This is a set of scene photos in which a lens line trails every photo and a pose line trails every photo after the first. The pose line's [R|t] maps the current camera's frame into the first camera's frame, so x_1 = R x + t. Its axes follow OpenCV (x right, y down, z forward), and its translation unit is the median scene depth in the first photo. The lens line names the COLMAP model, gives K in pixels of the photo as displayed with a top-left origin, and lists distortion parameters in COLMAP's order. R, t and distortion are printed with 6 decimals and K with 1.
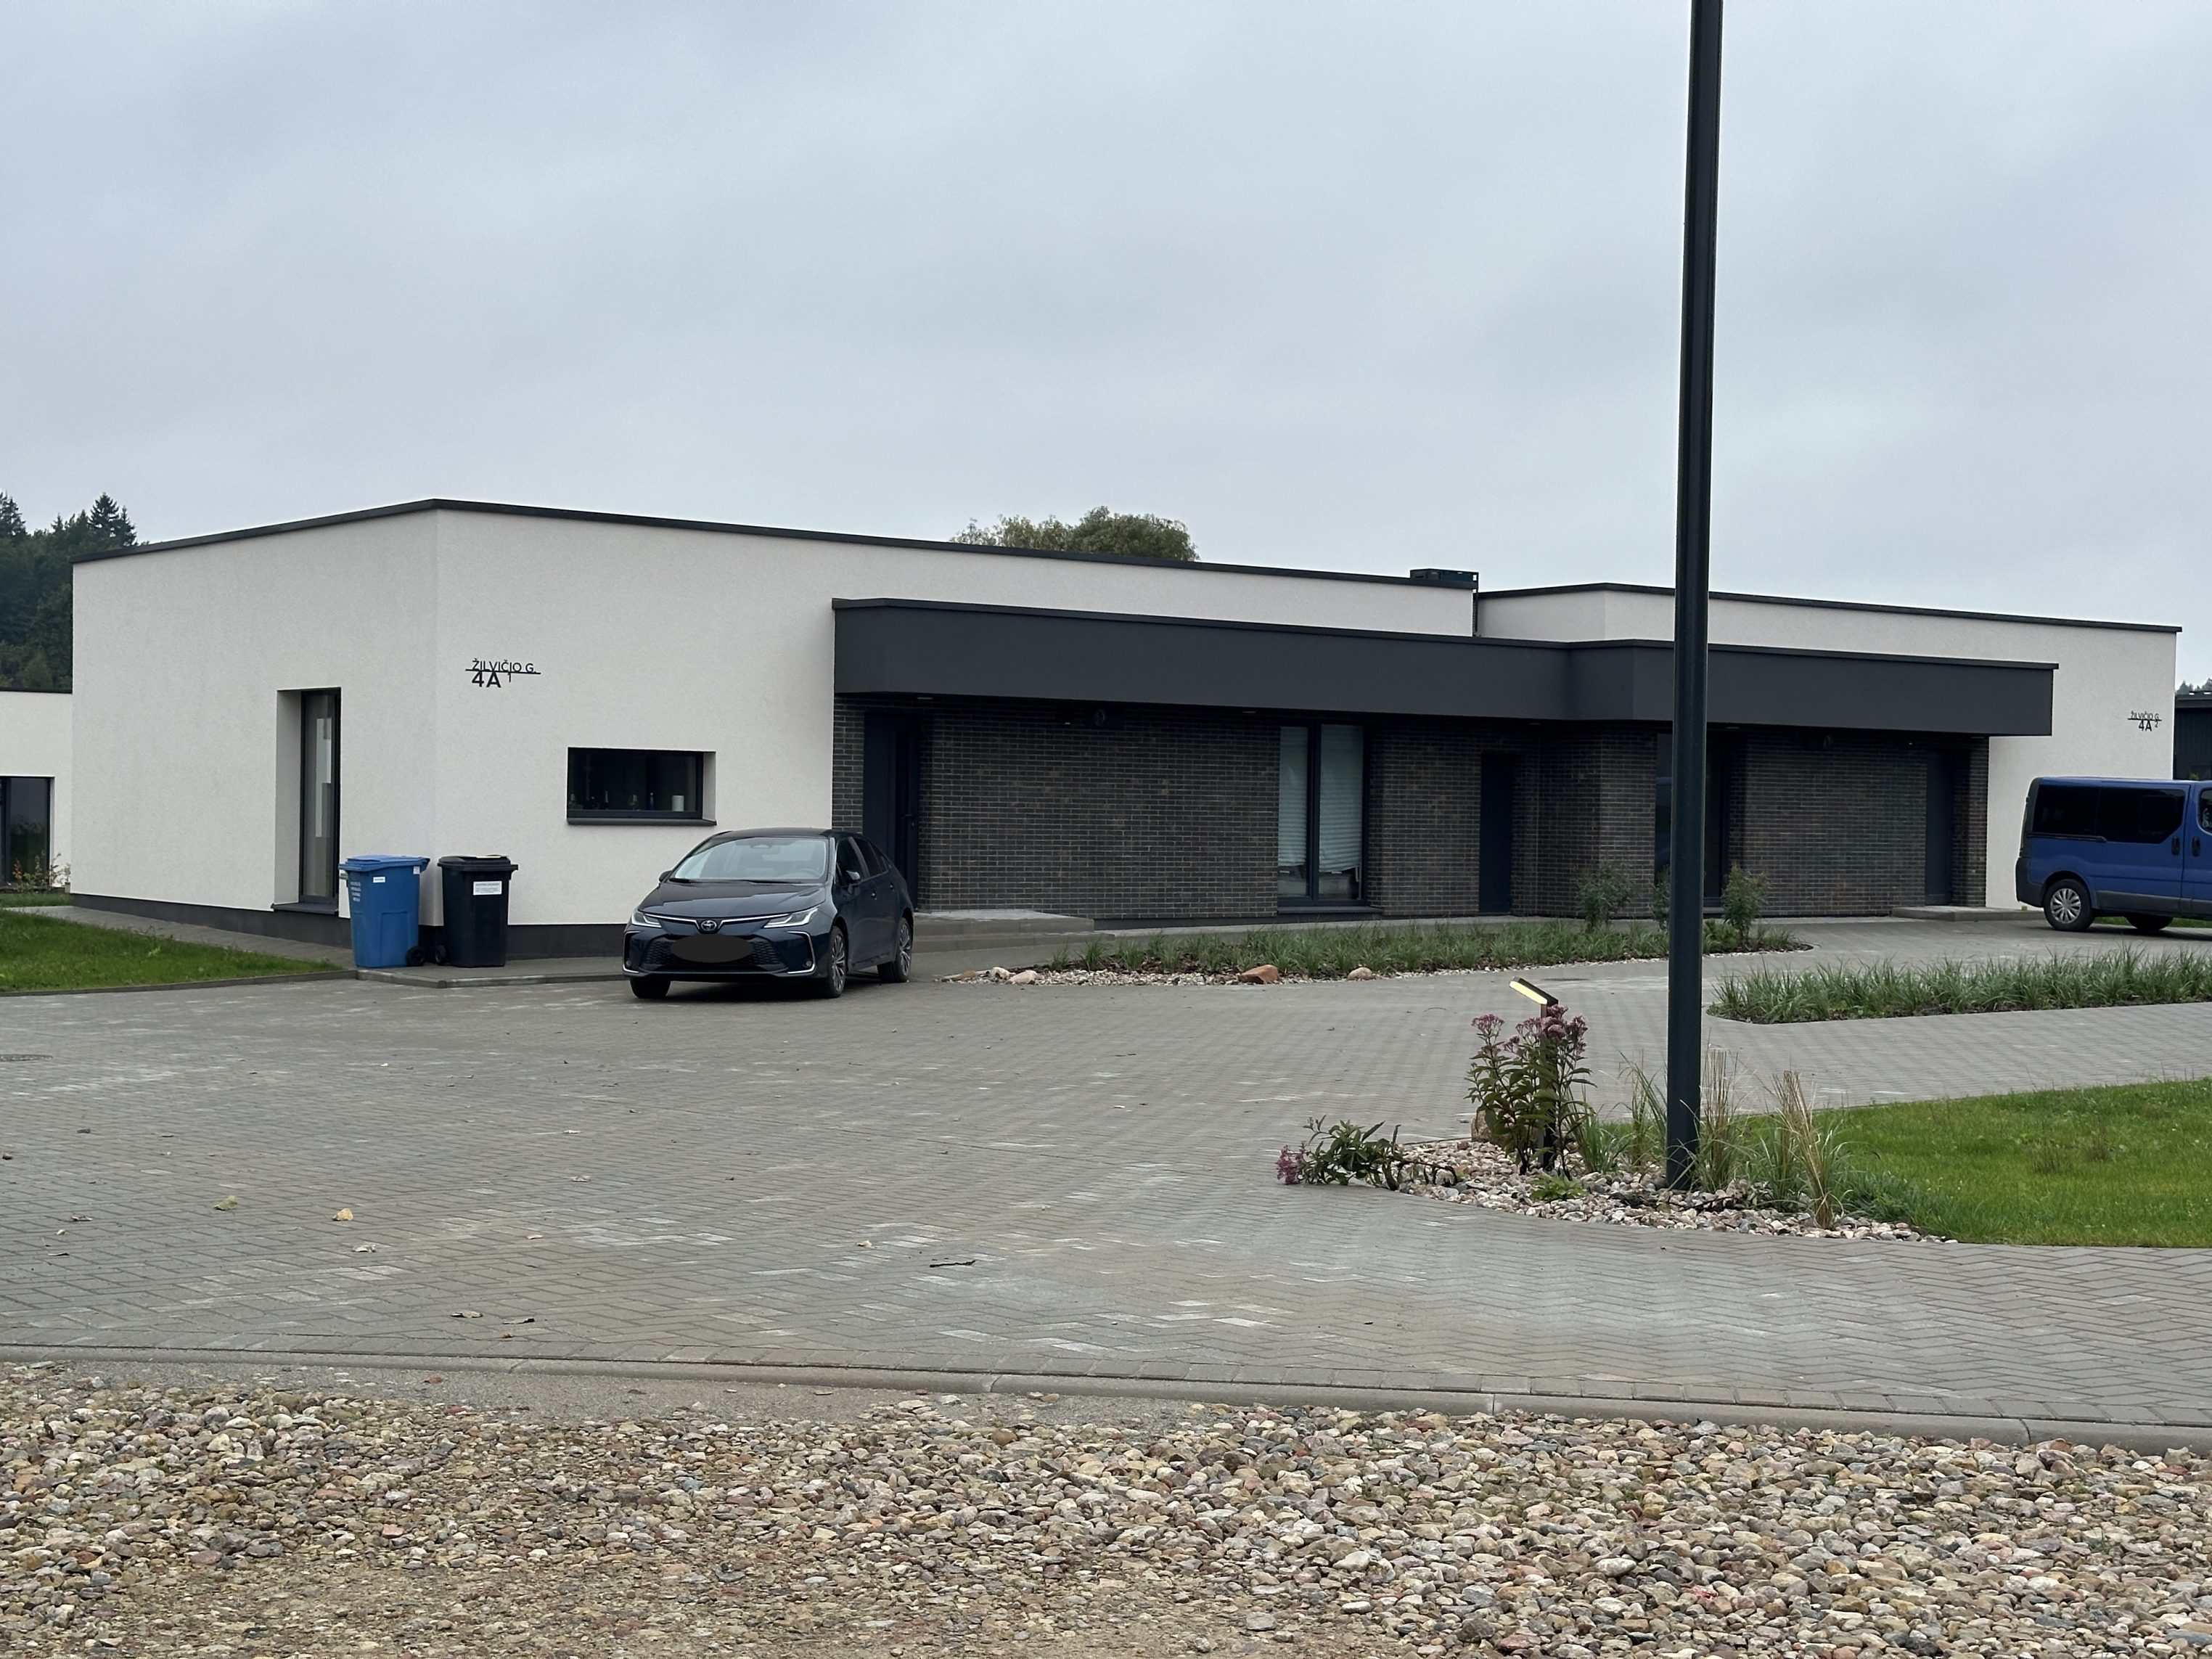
lens RADIAL K [[3042.1, 0, 1106.0], [0, 3042.1, 829.5], [0, 0, 1]] dist [0.165156, -0.003237]
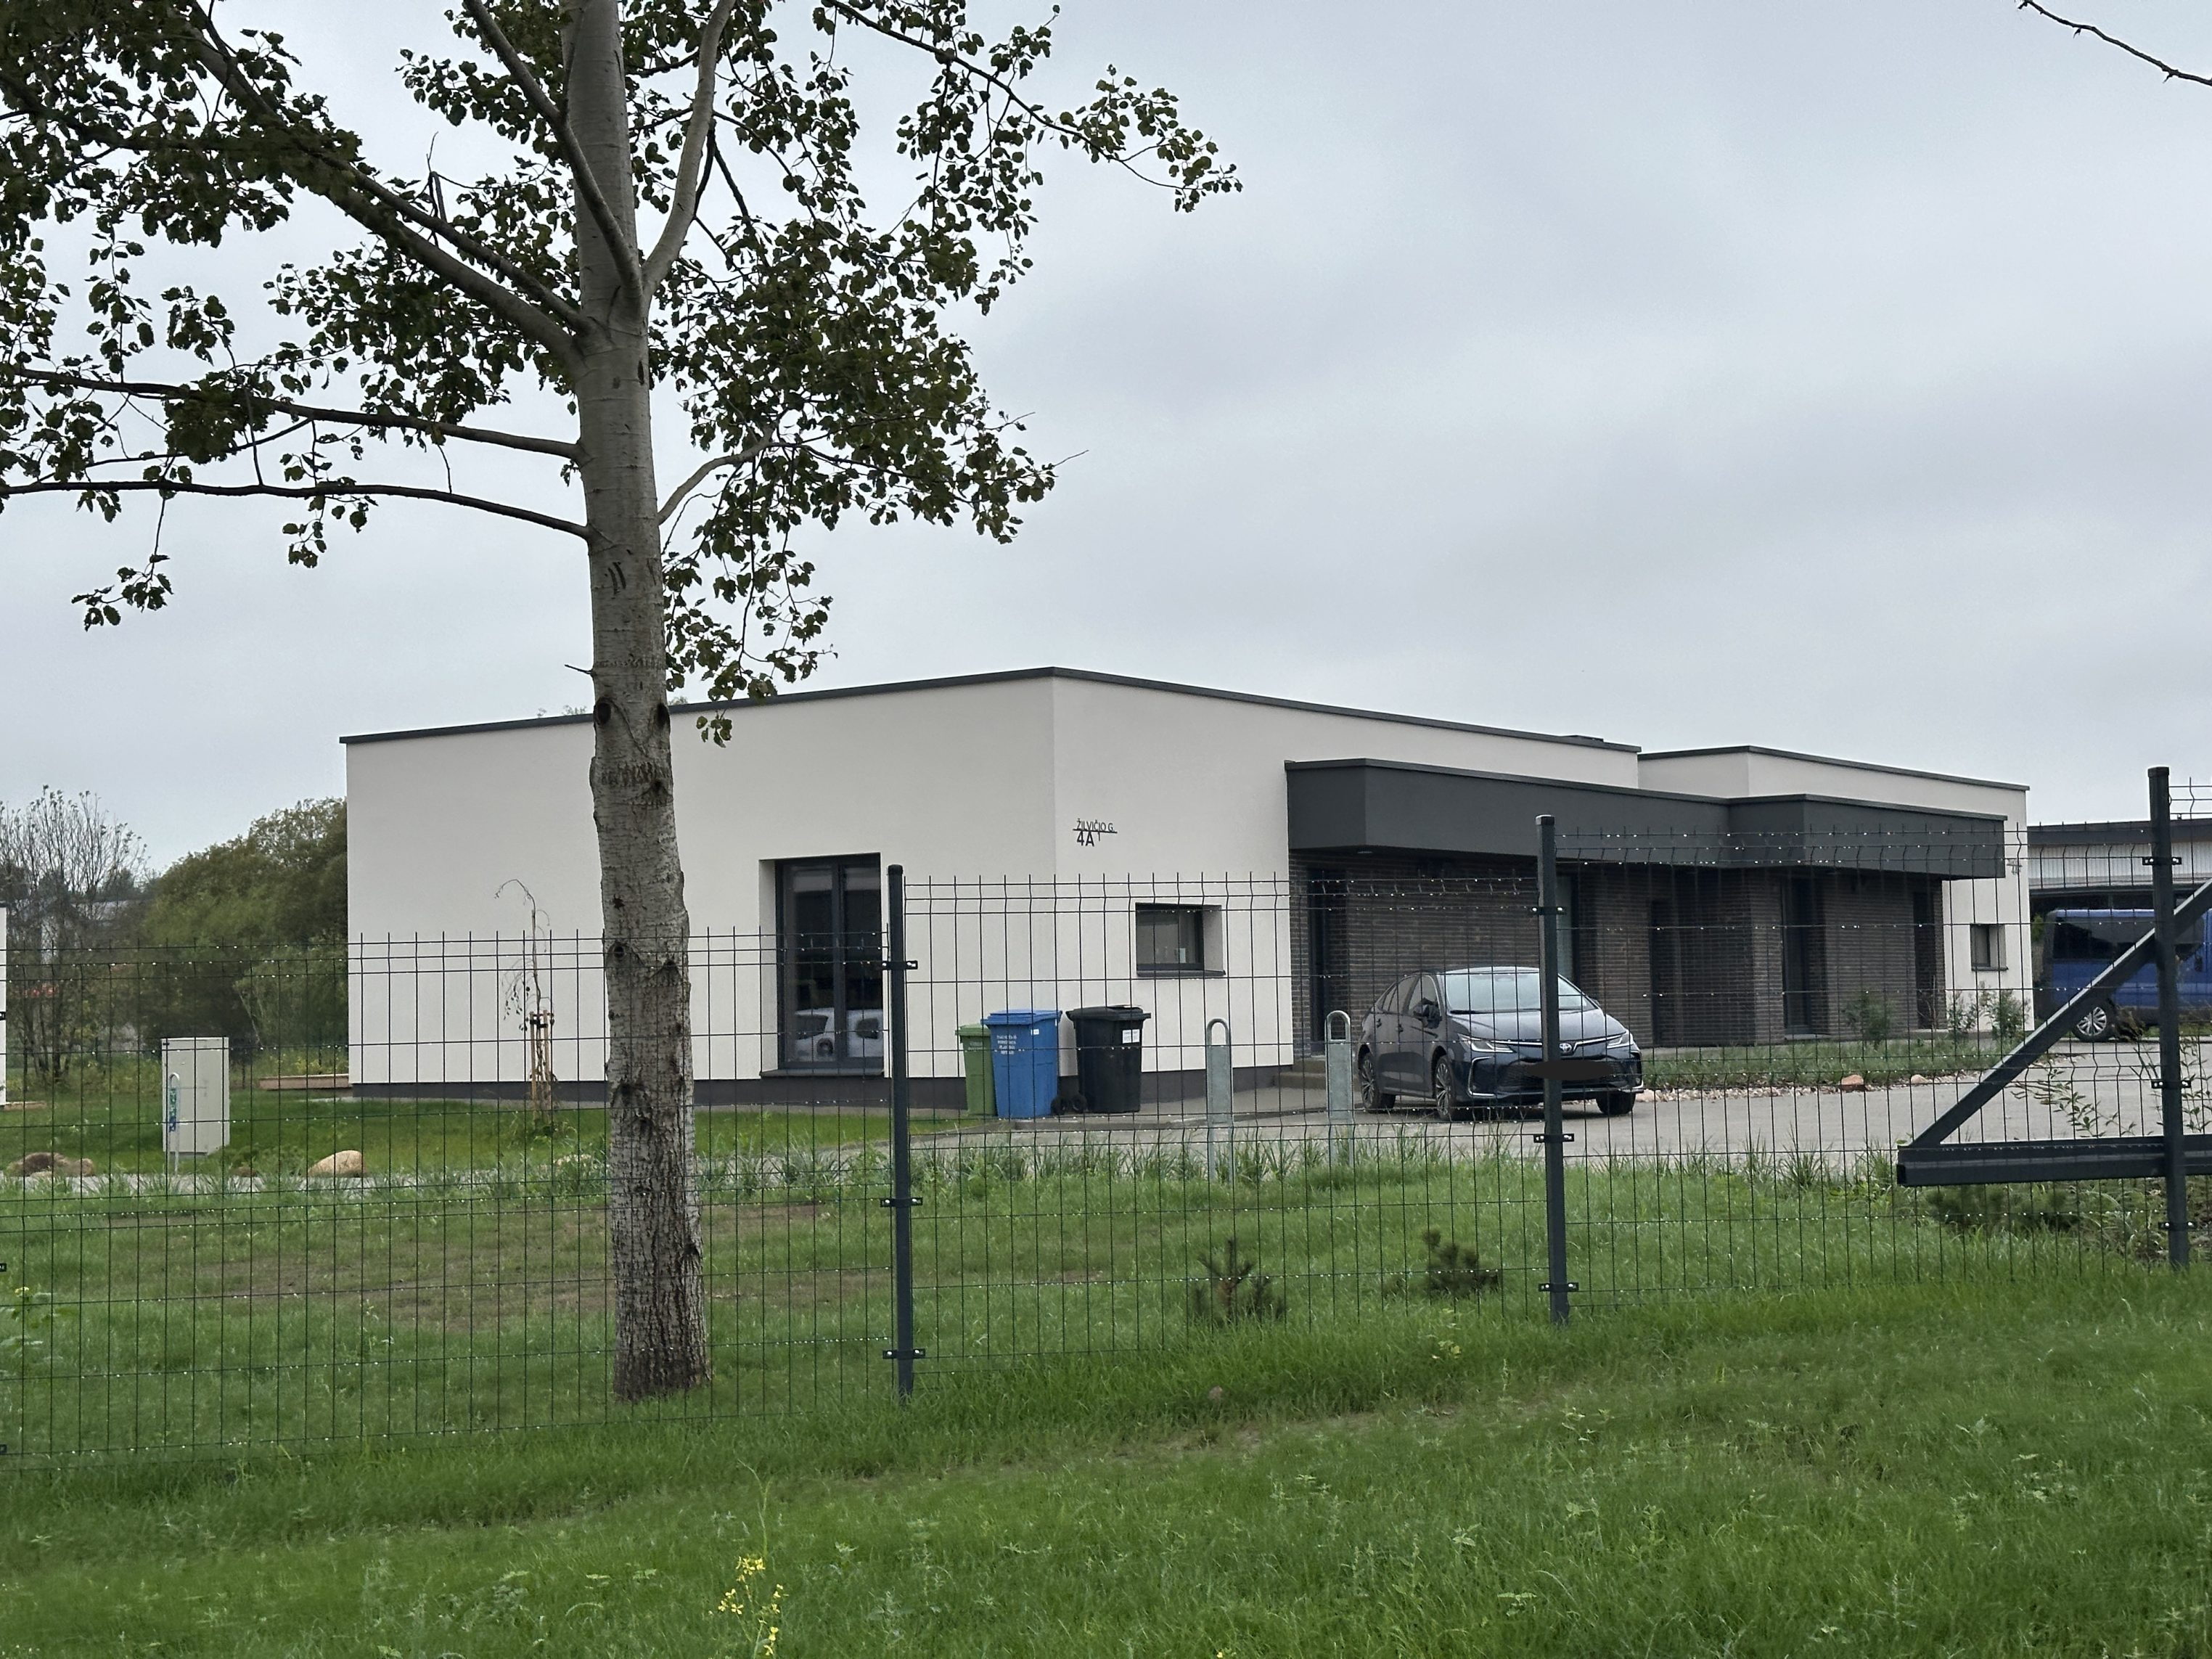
lens RADIAL K [[3042.1, 0, 1106.0], [0, 3042.1, 829.5], [0, 0, 1]] dist [0.165156, -0.003237]
pose [[0.953200, -0.020775, 0.301627, -0.514885], [0.041003, 0.997302, -0.060885, 0.011515], [-0.299548, 0.070403, 0.951480, 0.012999]]
